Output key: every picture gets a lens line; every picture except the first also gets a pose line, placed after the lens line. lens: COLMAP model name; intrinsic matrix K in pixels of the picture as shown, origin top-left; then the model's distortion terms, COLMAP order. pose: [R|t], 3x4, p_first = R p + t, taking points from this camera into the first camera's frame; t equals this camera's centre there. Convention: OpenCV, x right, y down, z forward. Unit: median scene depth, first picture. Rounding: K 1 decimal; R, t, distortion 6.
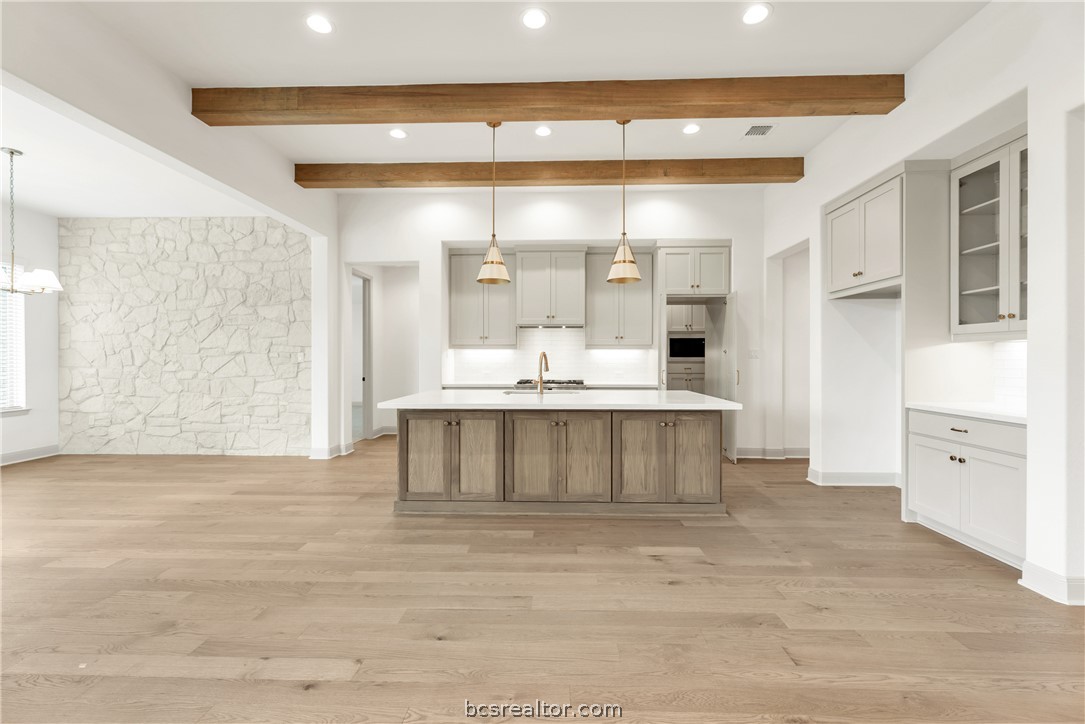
lens RADIAL K [[441.1, 0, 542.5], [0, 441.1, 362.0], [0, 0, 1]] dist [0.002855, 0.000239]
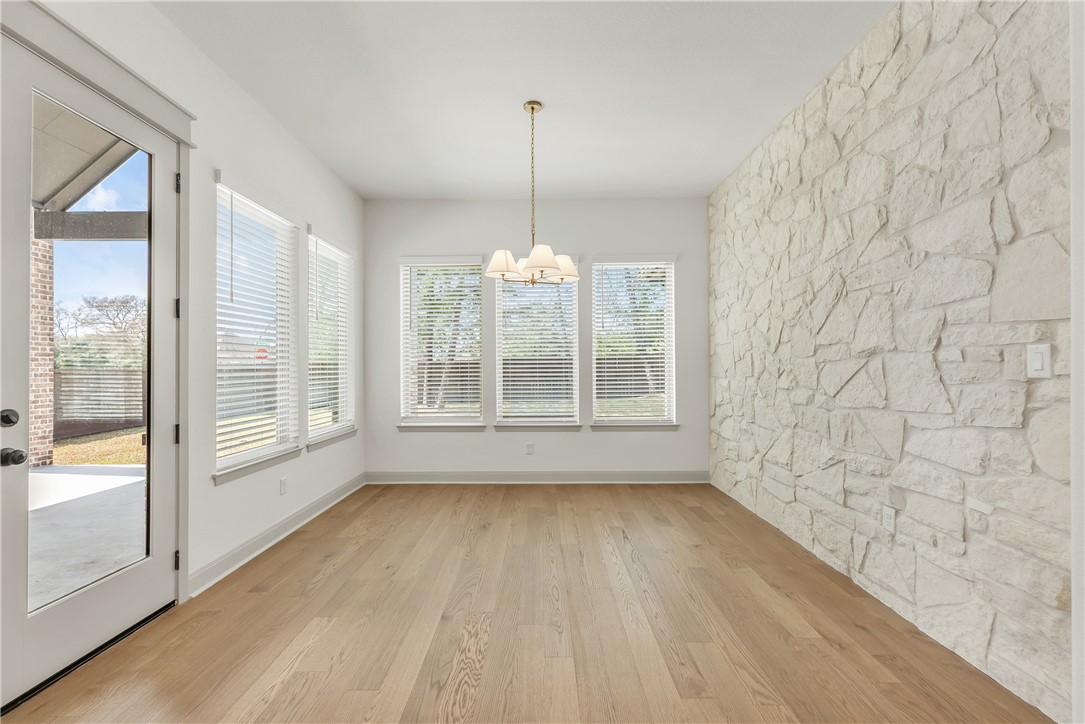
lens RADIAL K [[448.3, 0, 540.6], [0, 448.3, 365.2], [0, 0, 1]] dist [0.000984, -0.000020]
pose [[0.023423, -0.005921, -0.999708, -0.267400], [-0.002967, 0.999978, -0.005992, -0.004692], [0.999721, 0.003107, 0.023405, 0.671943]]
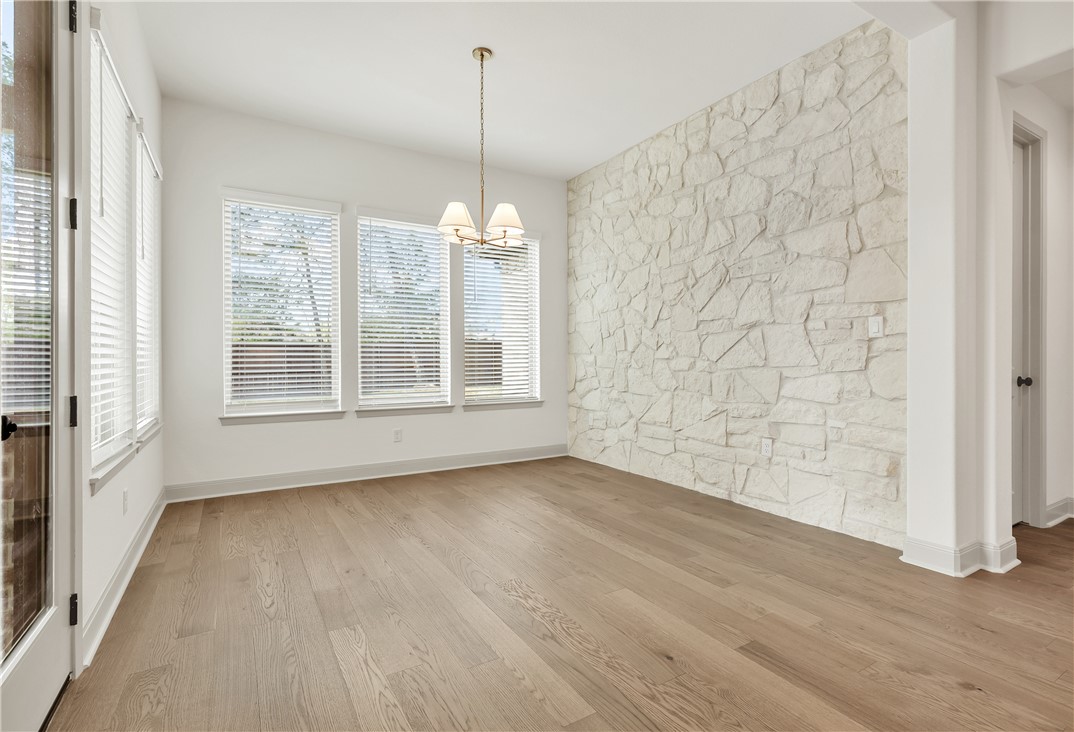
lens RADIAL K [[508.0, 0, 536.6], [0, 508.0, 359.7], [0, 0, 1]] dist [0.002911, 0.000304]
pose [[0.537389, -0.002268, -0.843331, -0.291486], [-0.002983, 0.999985, -0.004590, 0.027025], [0.843329, 0.004983, 0.537374, 0.420466]]
